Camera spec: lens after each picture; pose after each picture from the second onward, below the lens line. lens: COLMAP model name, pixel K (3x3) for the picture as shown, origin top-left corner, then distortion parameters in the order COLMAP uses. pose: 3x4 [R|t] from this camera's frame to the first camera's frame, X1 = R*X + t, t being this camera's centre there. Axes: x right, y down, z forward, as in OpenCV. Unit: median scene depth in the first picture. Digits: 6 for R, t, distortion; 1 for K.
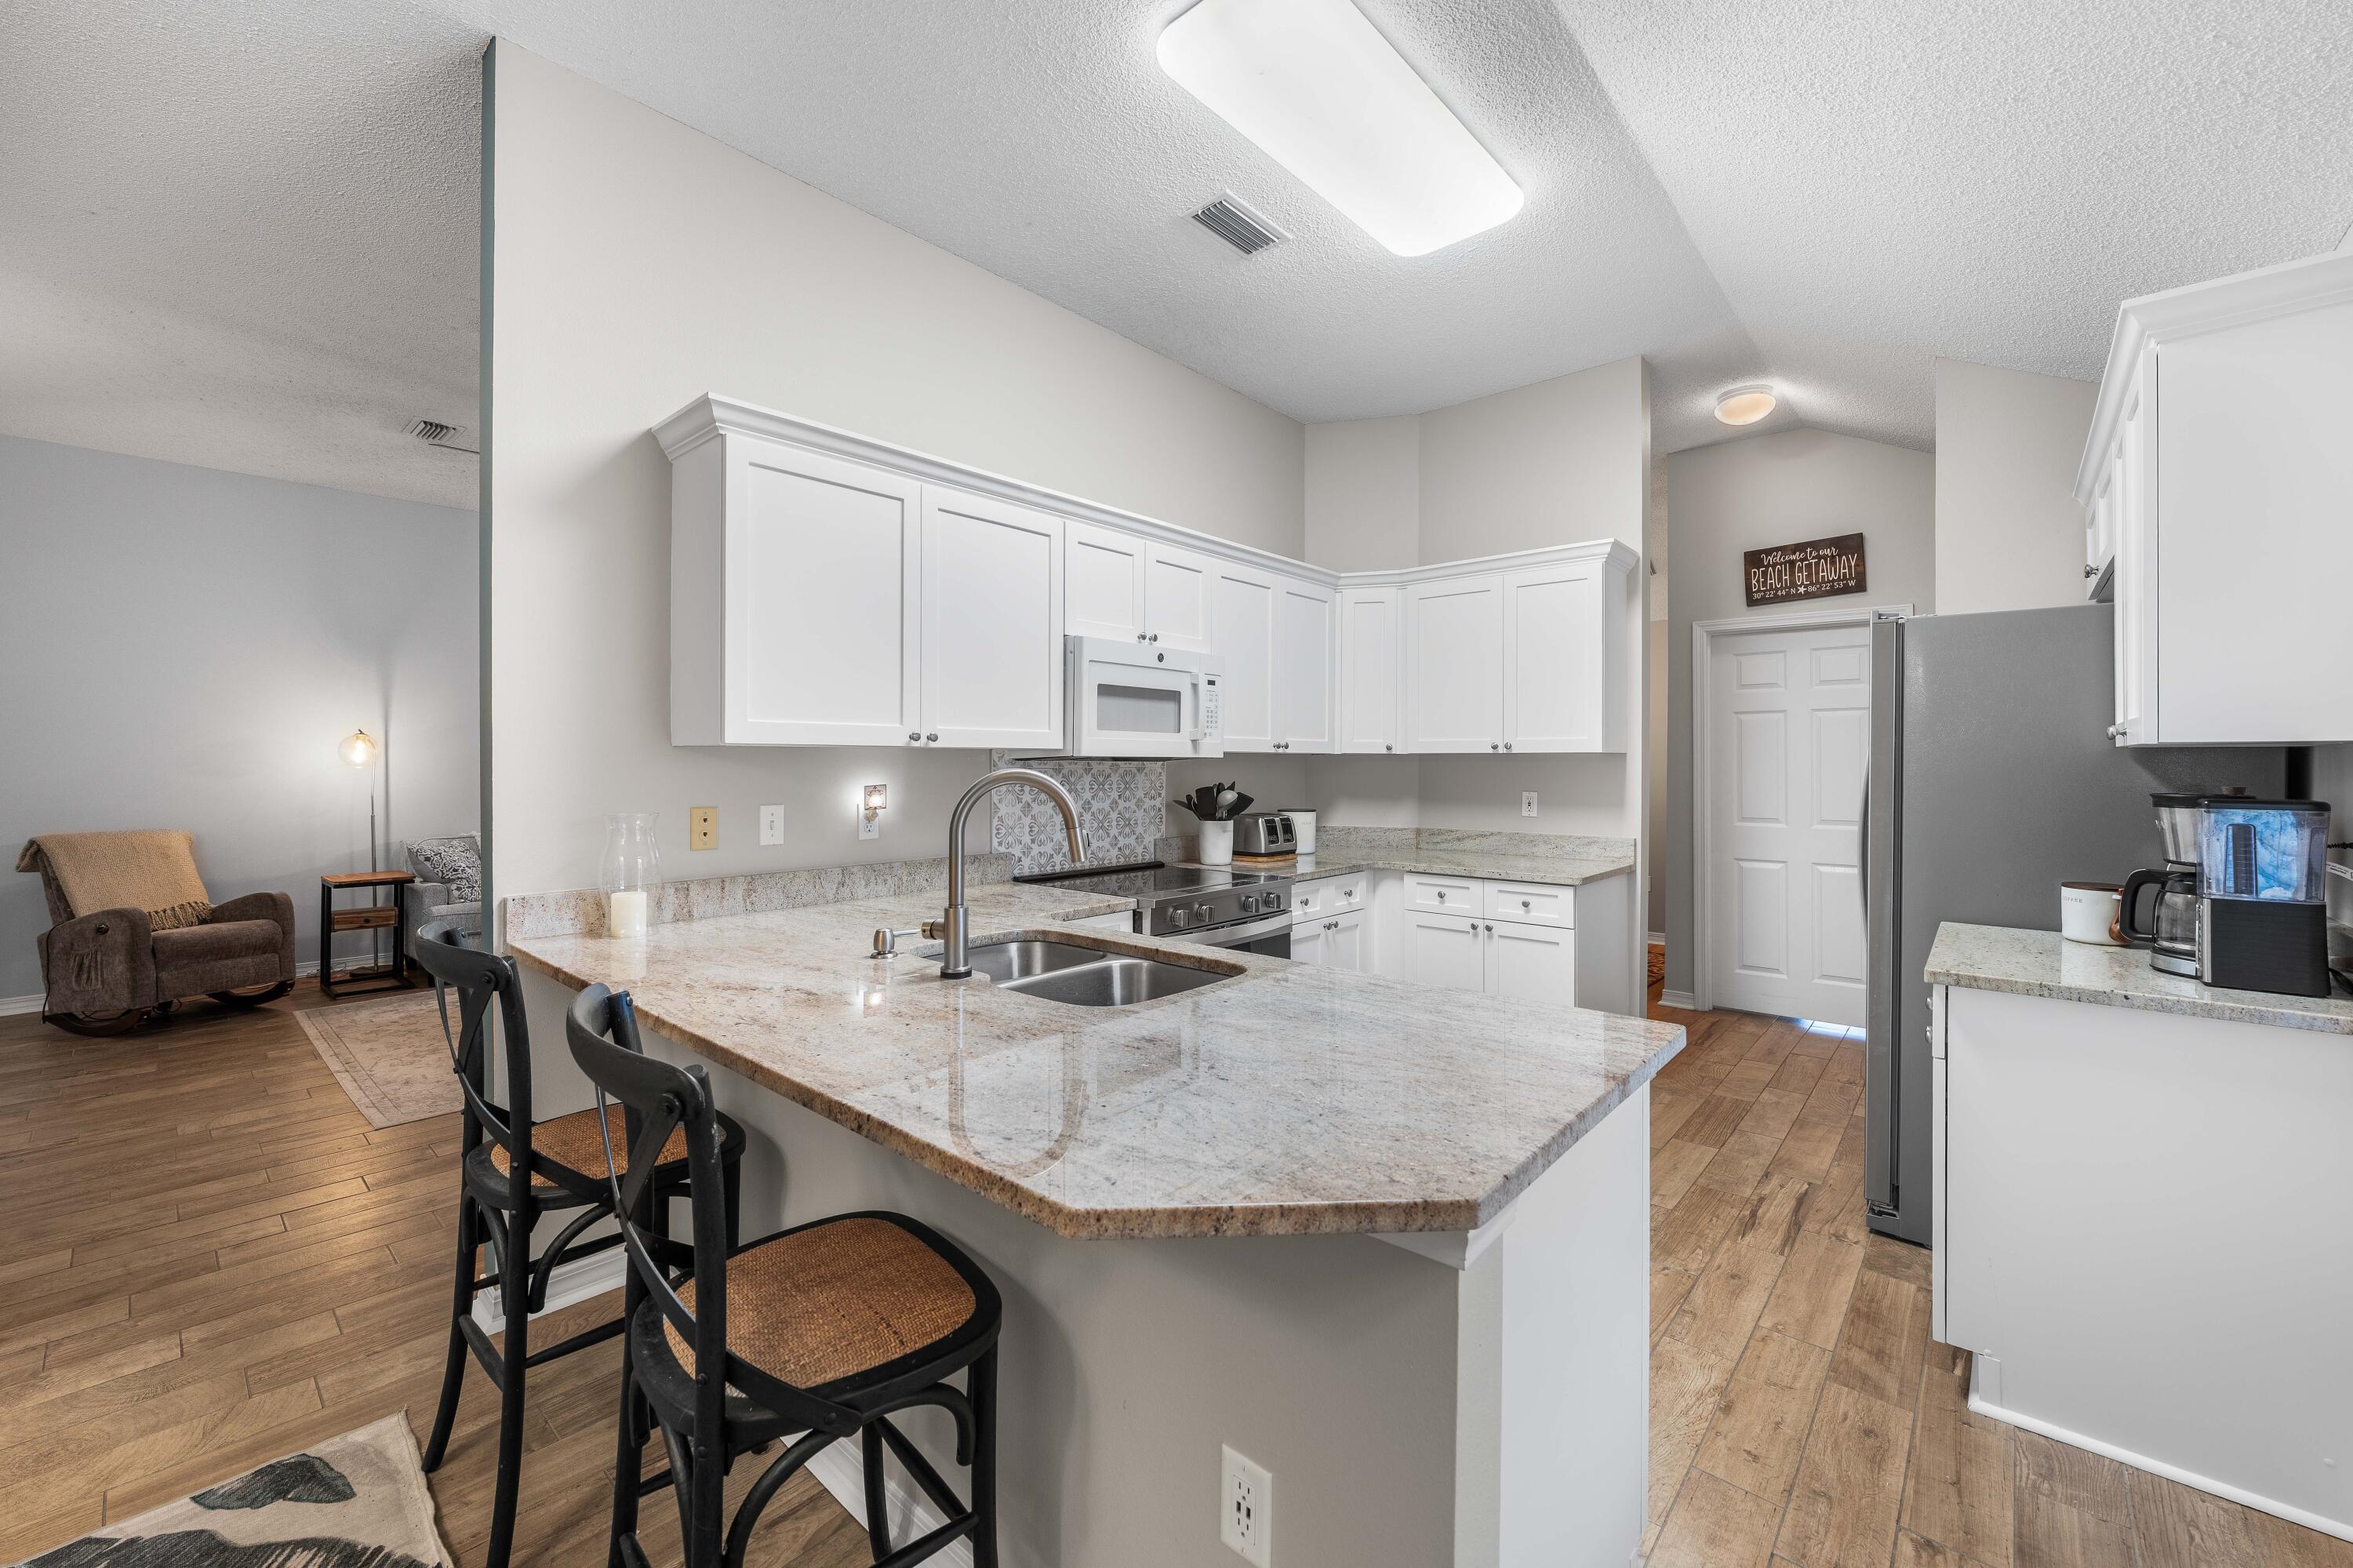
lens RADIAL K [[924.0, 0, 1177.8], [0, 924.0, 767.0], [0, 0, 1]] dist [0.000265, -0.000003]
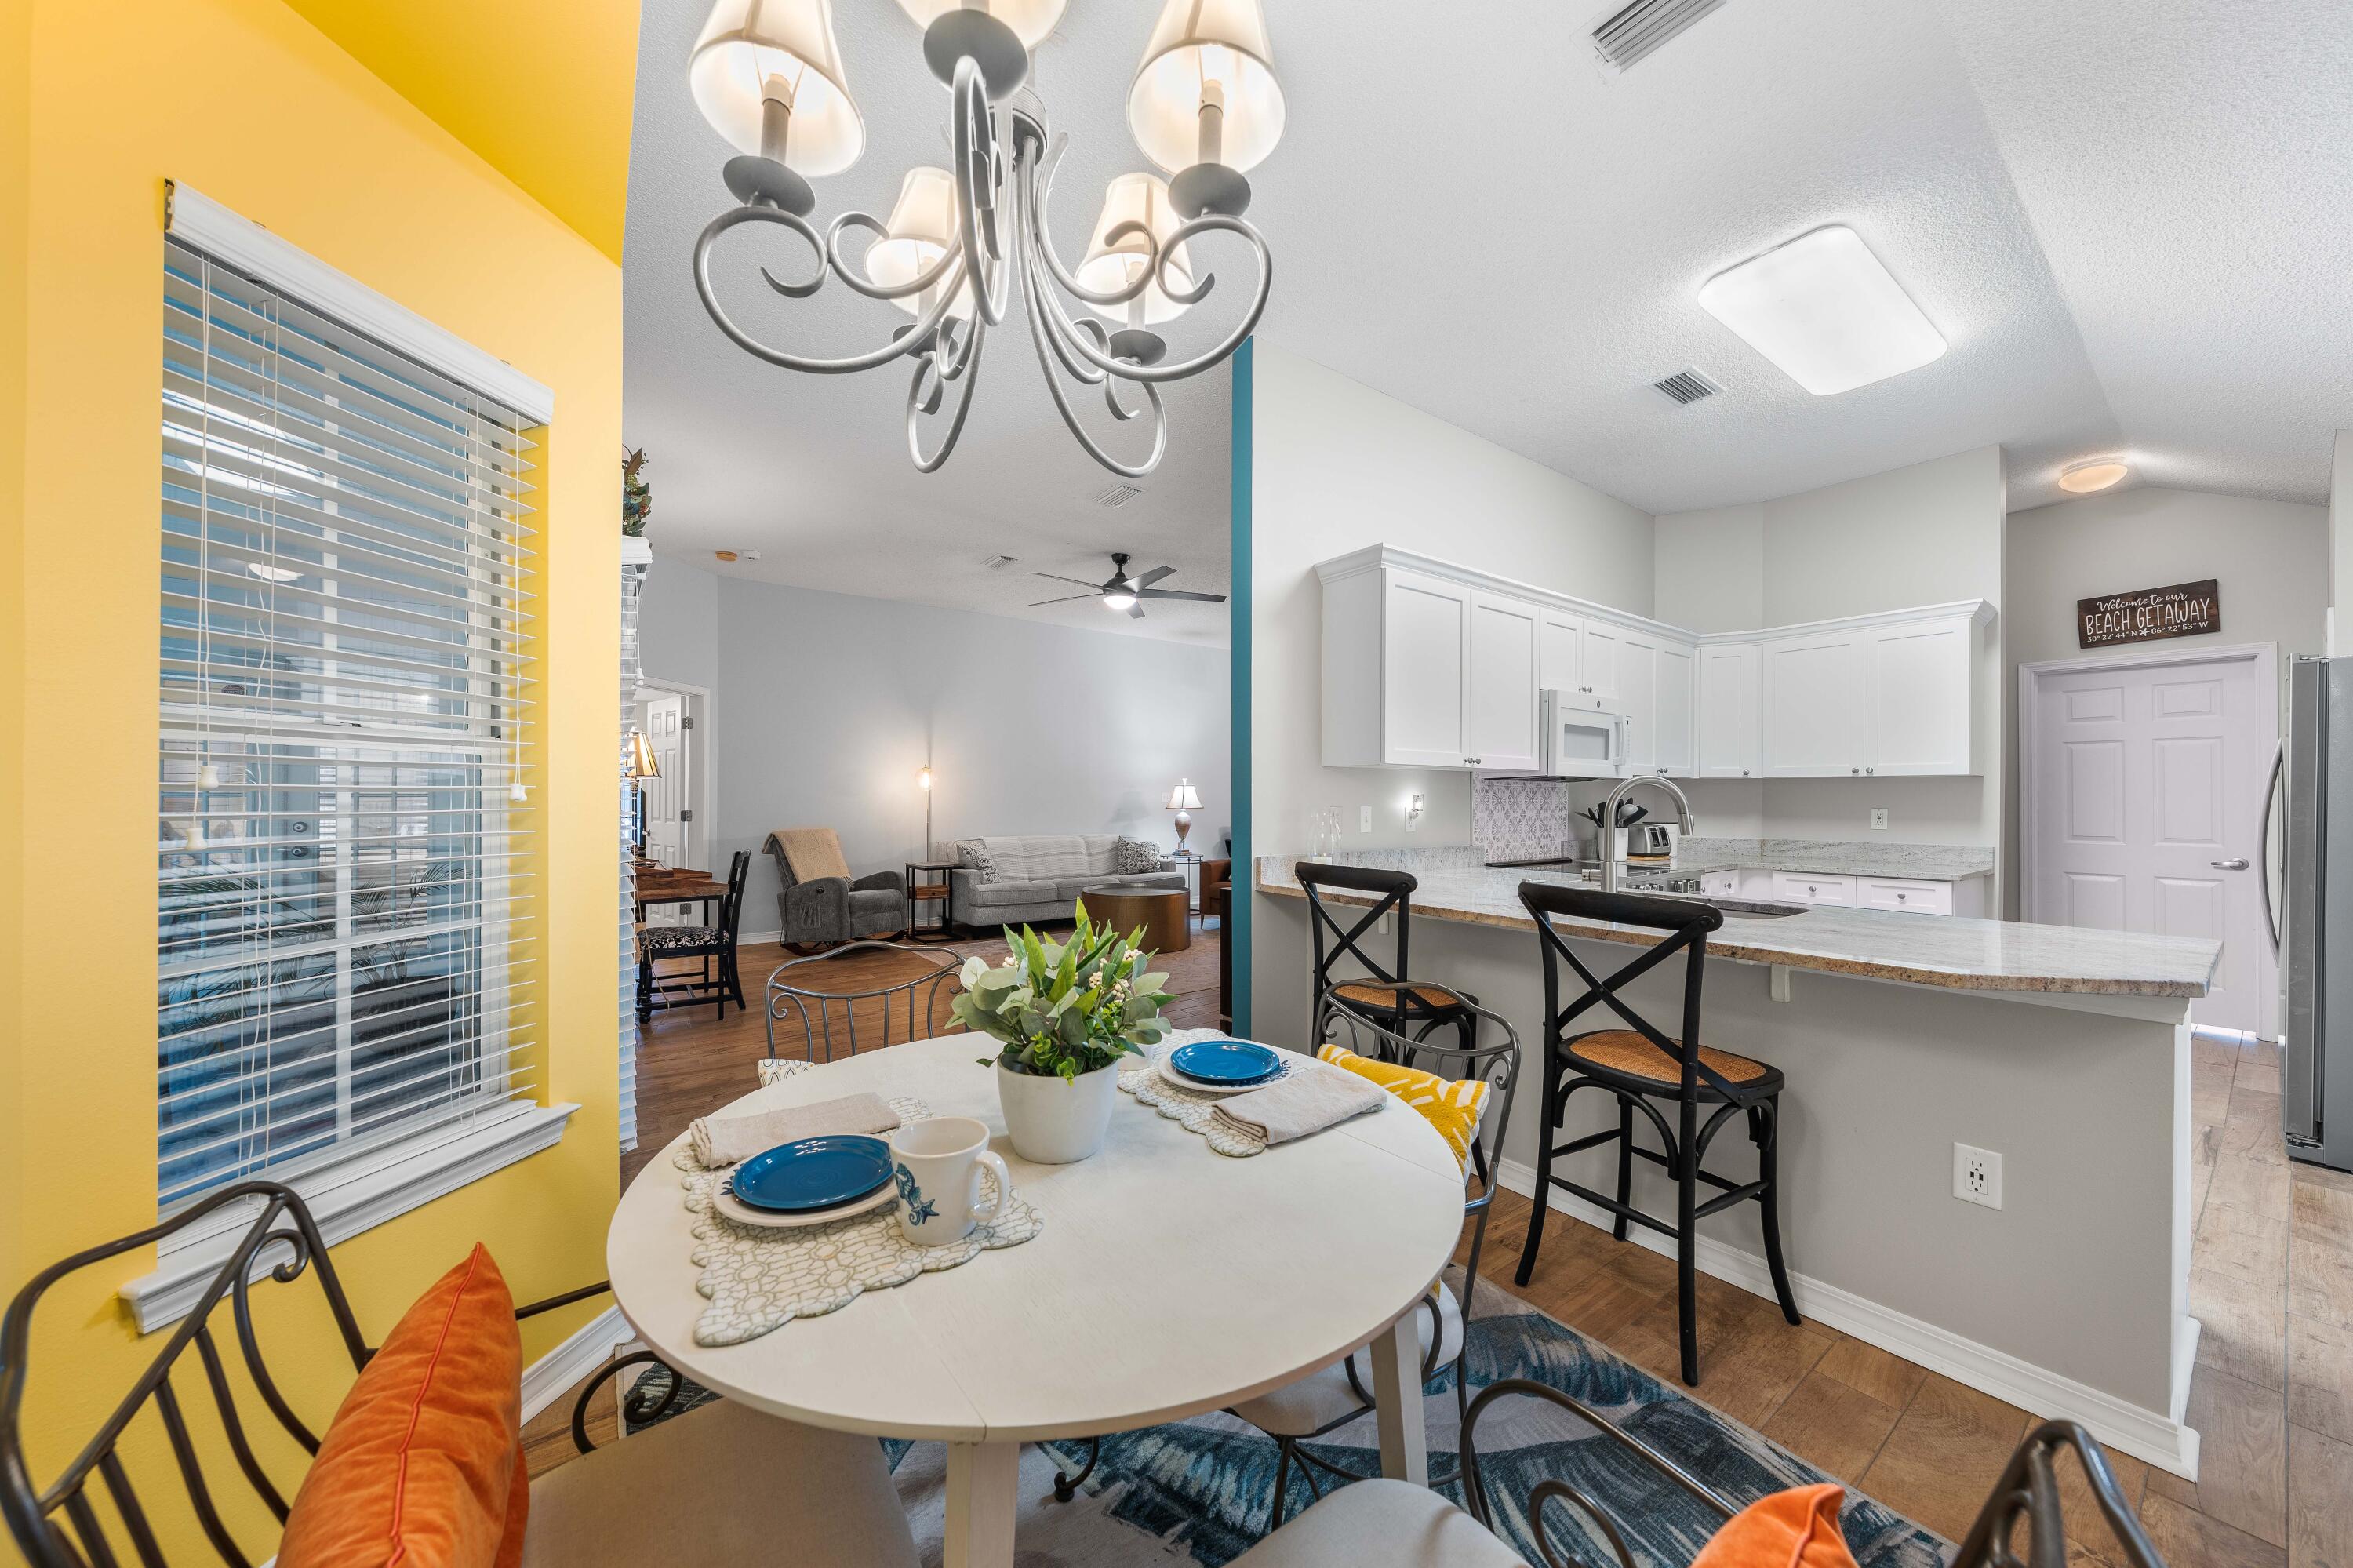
lens RADIAL K [[805.9, 0, 1174.7], [0, 805.9, 800.5], [0, 0, 1]] dist [0.000810, 0.000214]
pose [[0.977123, 0.004893, -0.212621, -0.314299], [-0.005532, 0.999982, -0.002411, 0.024577], [0.212605, 0.003532, 0.977132, -0.242445]]
